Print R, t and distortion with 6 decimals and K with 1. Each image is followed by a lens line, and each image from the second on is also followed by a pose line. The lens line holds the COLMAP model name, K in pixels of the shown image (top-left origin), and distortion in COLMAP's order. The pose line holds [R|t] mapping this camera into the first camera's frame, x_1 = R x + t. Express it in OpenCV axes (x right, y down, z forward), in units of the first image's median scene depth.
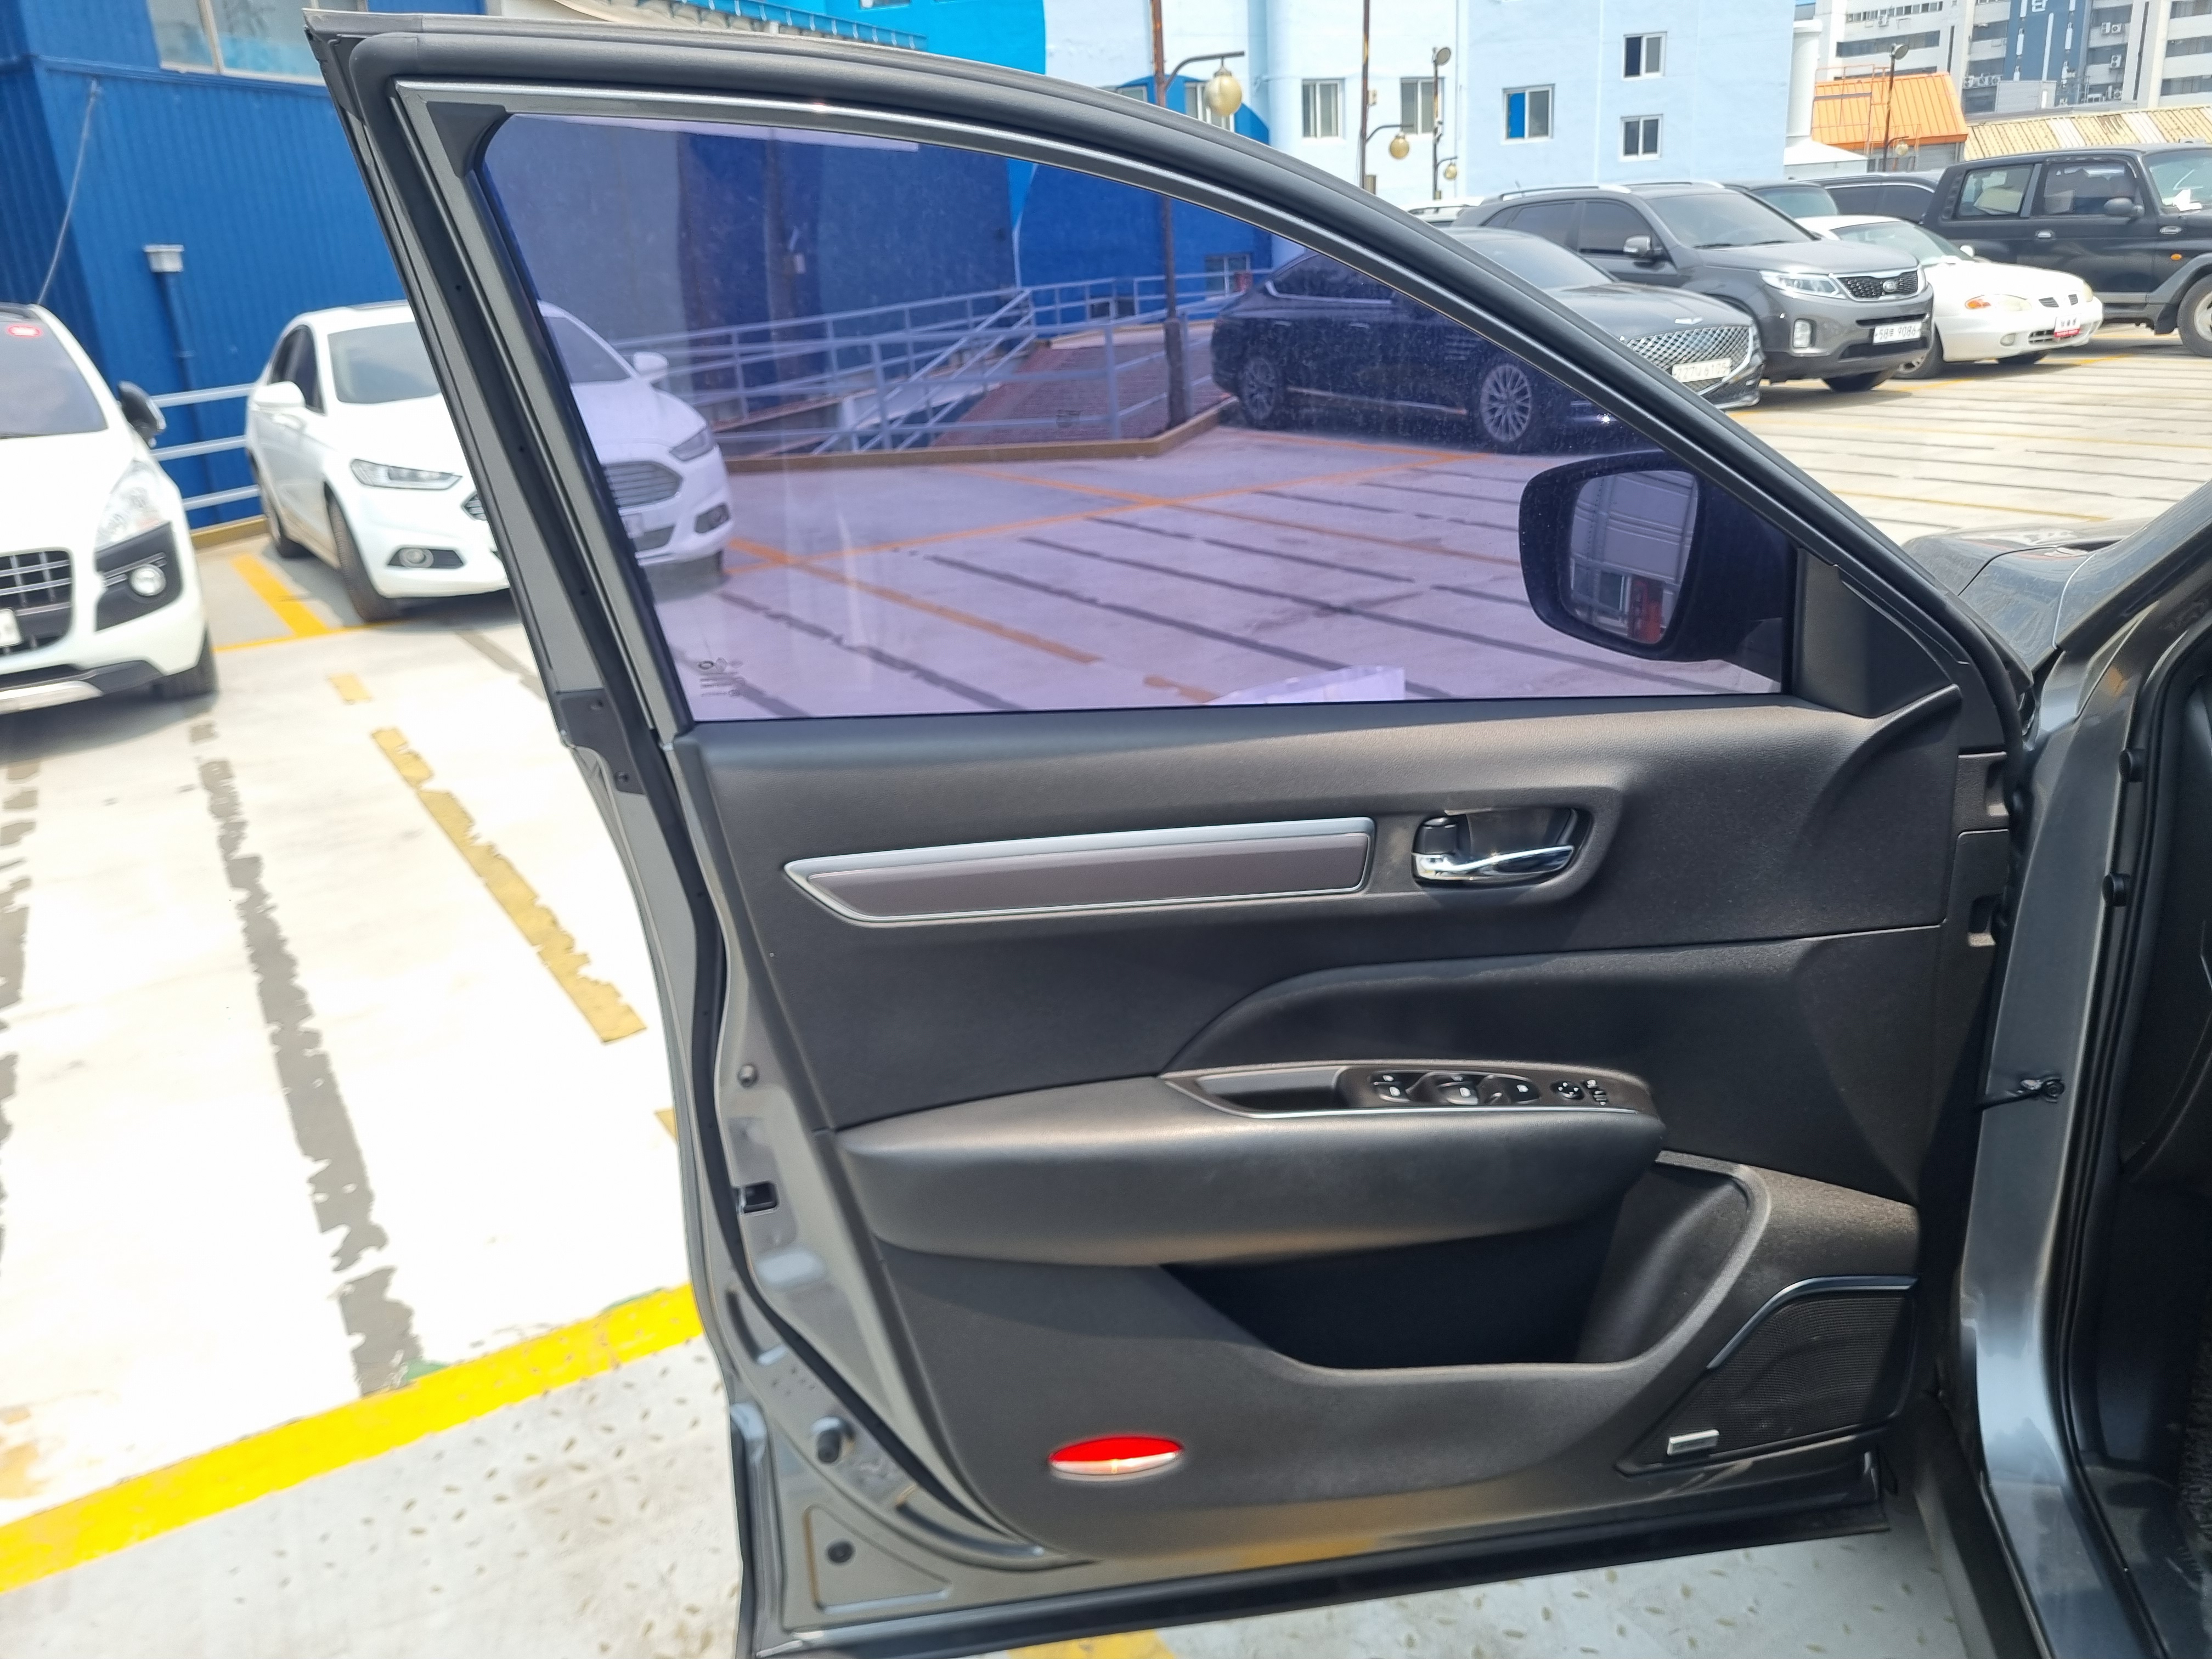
lens RADIAL K [[1675.3, 0, 1145.0], [0, 1675.3, 836.2], [0, 0, 1]] dist [0.050066, -0.048652]
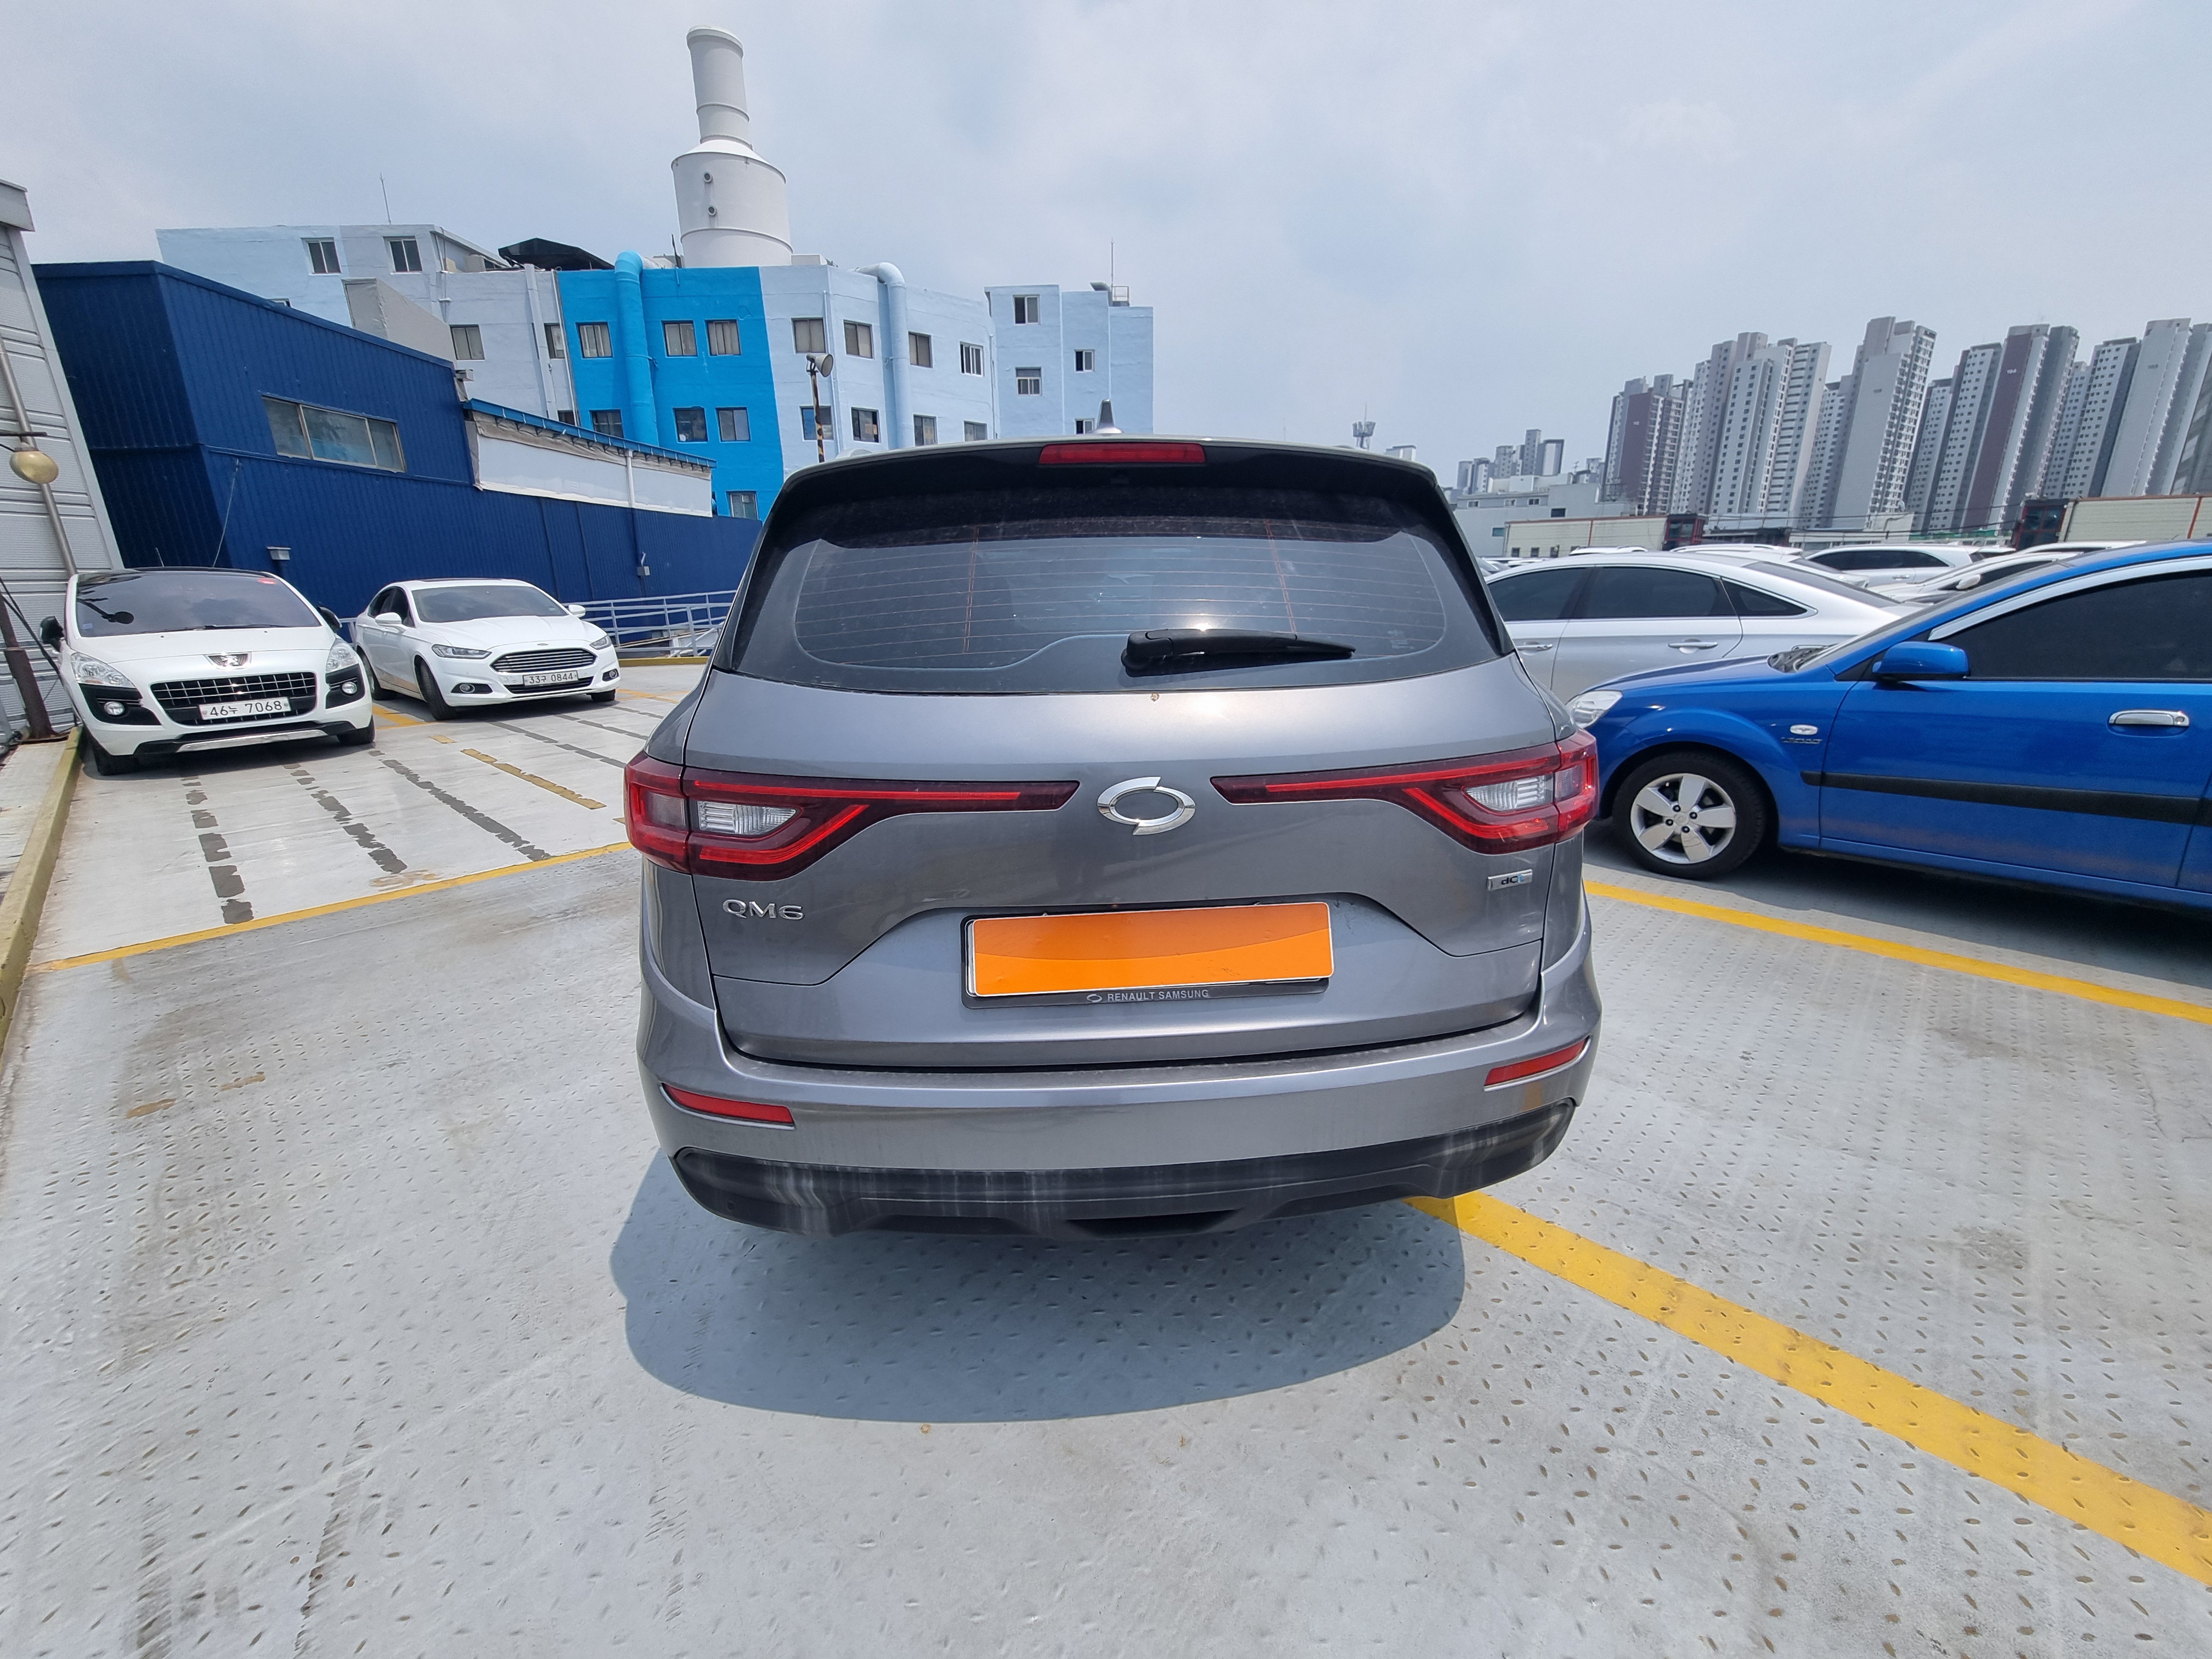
lens RADIAL K [[908.1, 0, 1112.8], [0, 908.1, 837.4], [0, 0, 1]] dist [-0.009128, 0.002328]
pose [[0.962787, -0.031153, 0.268458, 0.035355], [0.046915, 0.997518, -0.052498, 0.072996], [-0.266156, 0.063139, 0.961860, -0.198975]]
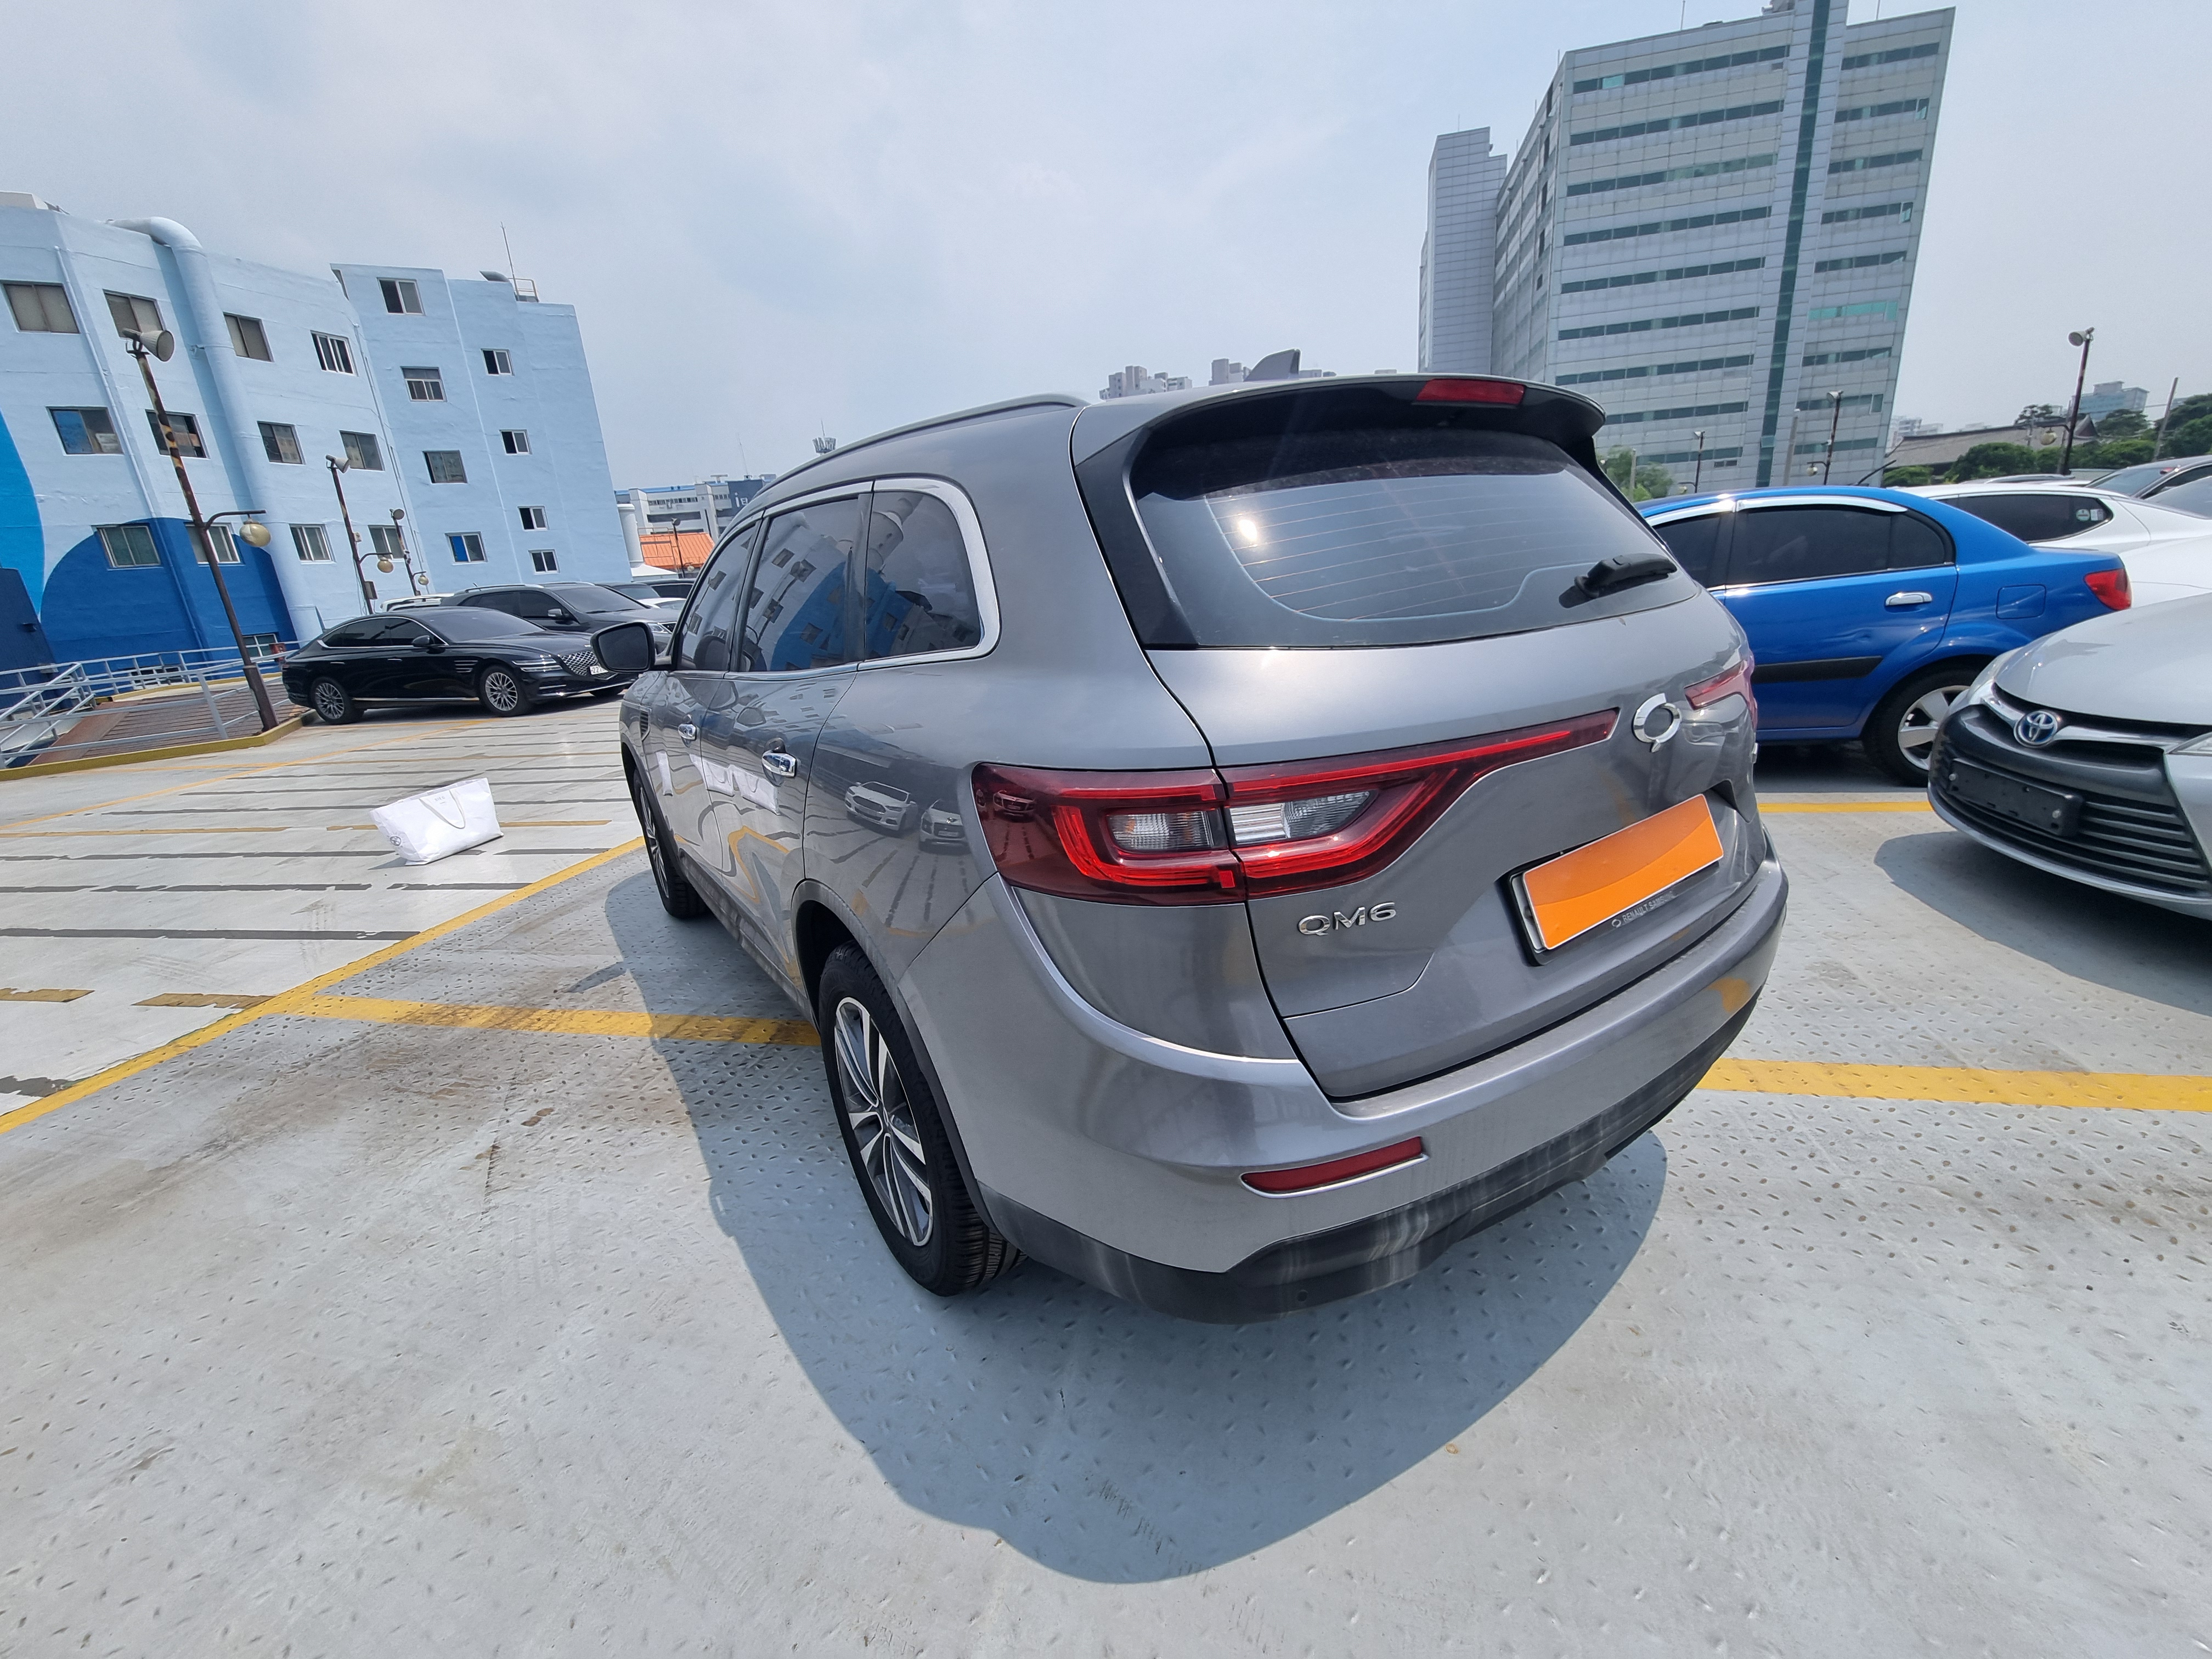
lens RADIAL K [[908.1, 0, 1112.8], [0, 908.1, 837.4], [0, 0, 1]] dist [-0.009128, 0.002328]
pose [[0.693010, -0.203381, 0.691645, -0.039231], [0.269737, 0.962848, 0.012860, 0.060917], [-0.668564, 0.177650, 0.722123, -0.143883]]
